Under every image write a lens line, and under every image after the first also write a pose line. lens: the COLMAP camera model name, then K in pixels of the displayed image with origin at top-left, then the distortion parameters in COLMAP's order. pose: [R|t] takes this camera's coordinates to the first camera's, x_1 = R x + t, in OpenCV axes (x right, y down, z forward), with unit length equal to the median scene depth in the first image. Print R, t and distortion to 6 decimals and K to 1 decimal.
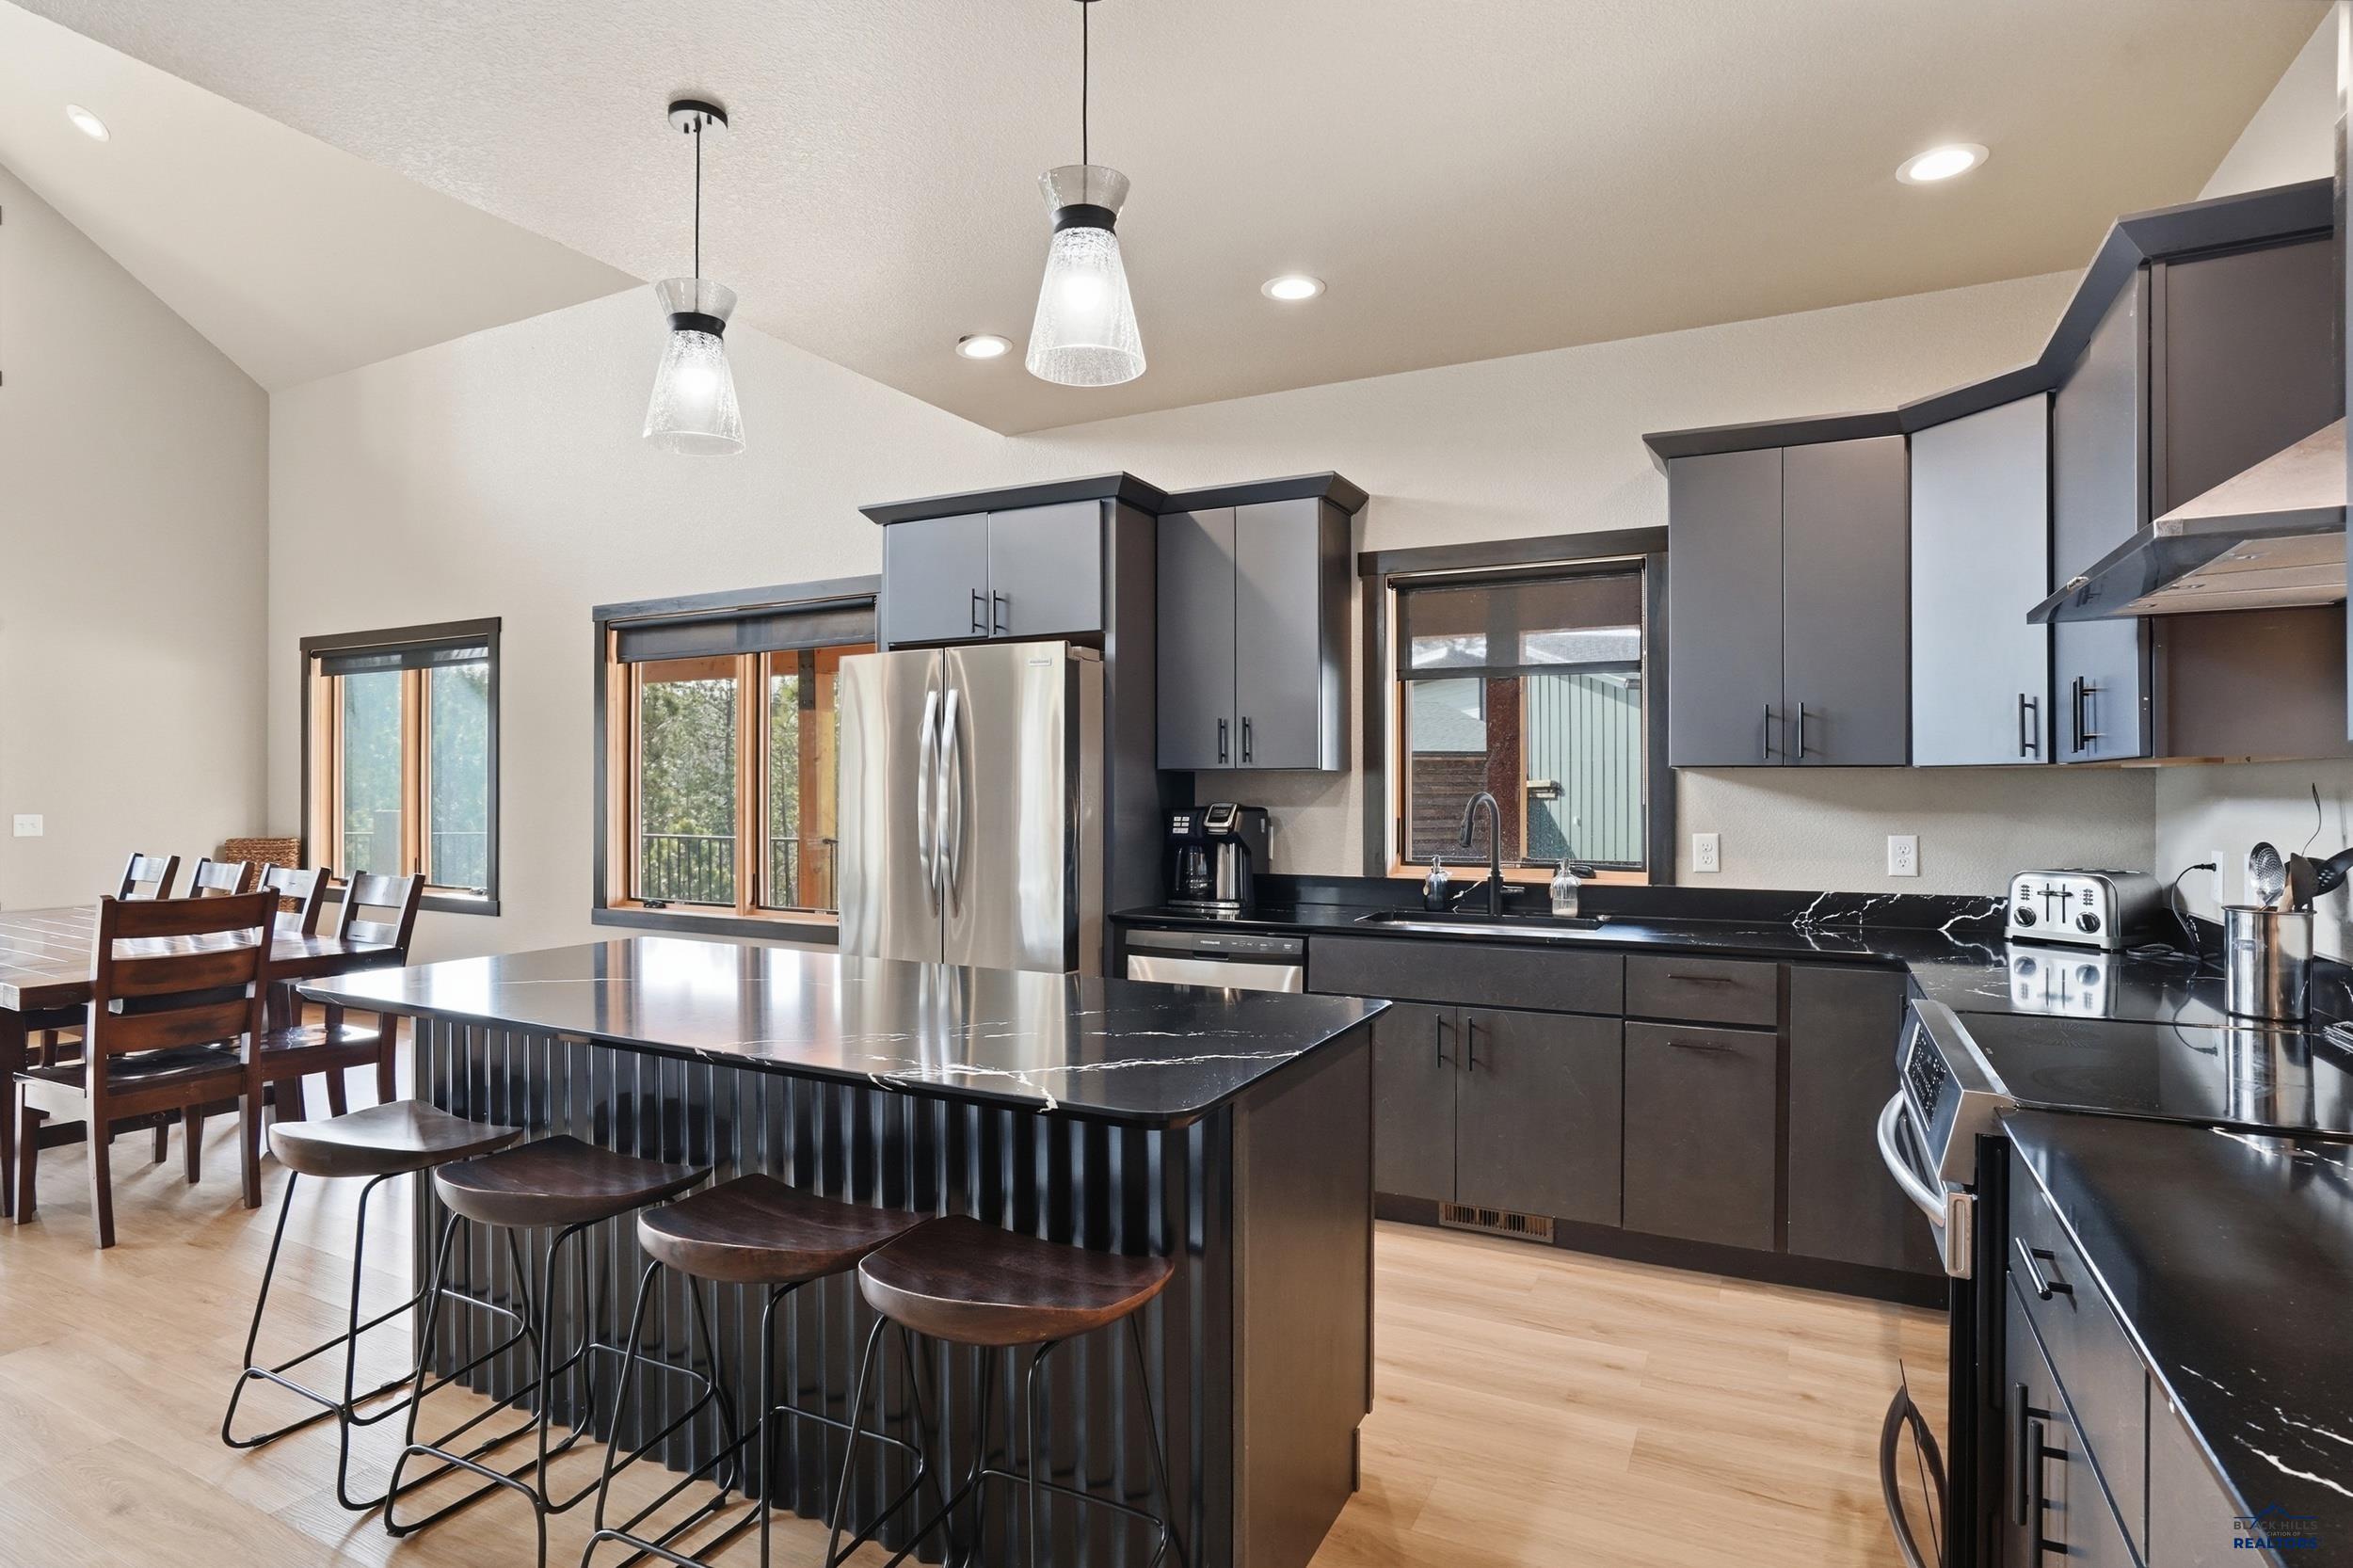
lens RADIAL K [[1194.8, 0, 1176.5], [0, 1194.8, 784.0], [0, 0, 1]] dist [0.018852, 0.000191]
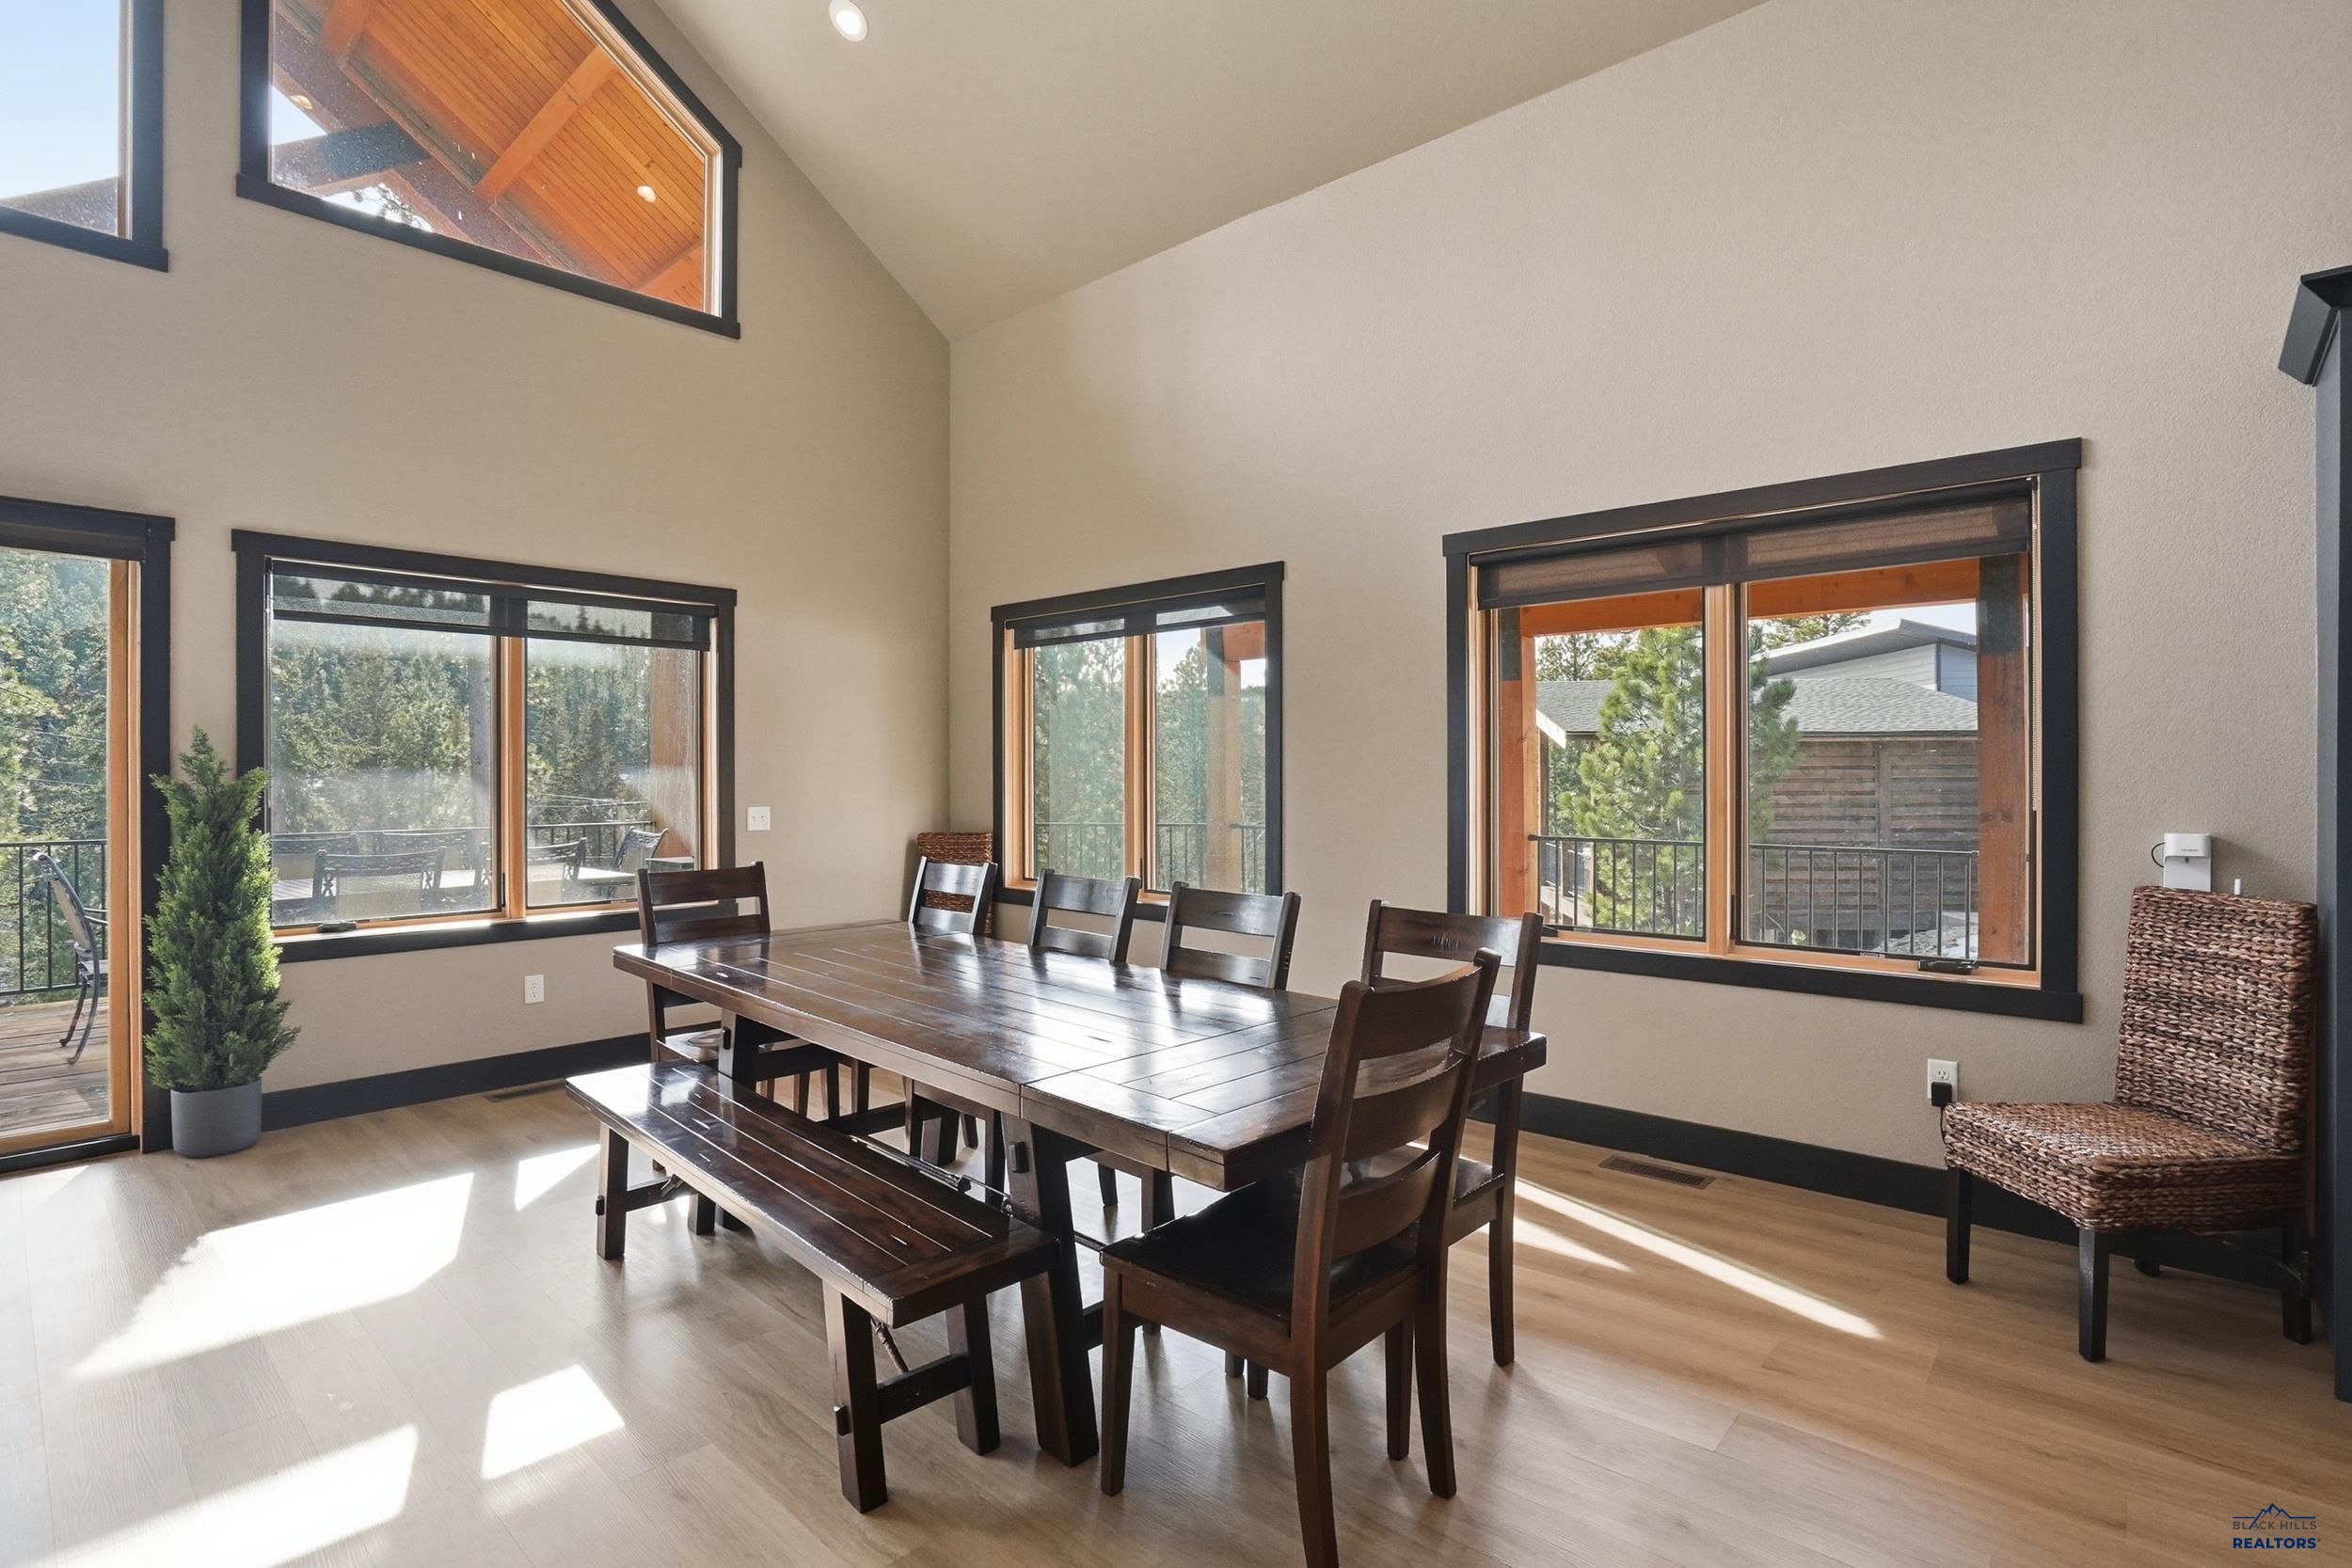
lens RADIAL K [[1125.5, 0, 1176.0], [0, 1125.5, 784.0], [0, 0, 1]] dist [-0.040209, 0.000488]
pose [[0.974101, -0.001054, -0.226112, -0.734167], [0.003831, 0.999923, 0.011841, 0.000429], [0.226082, -0.012401, 0.974029, 0.402236]]
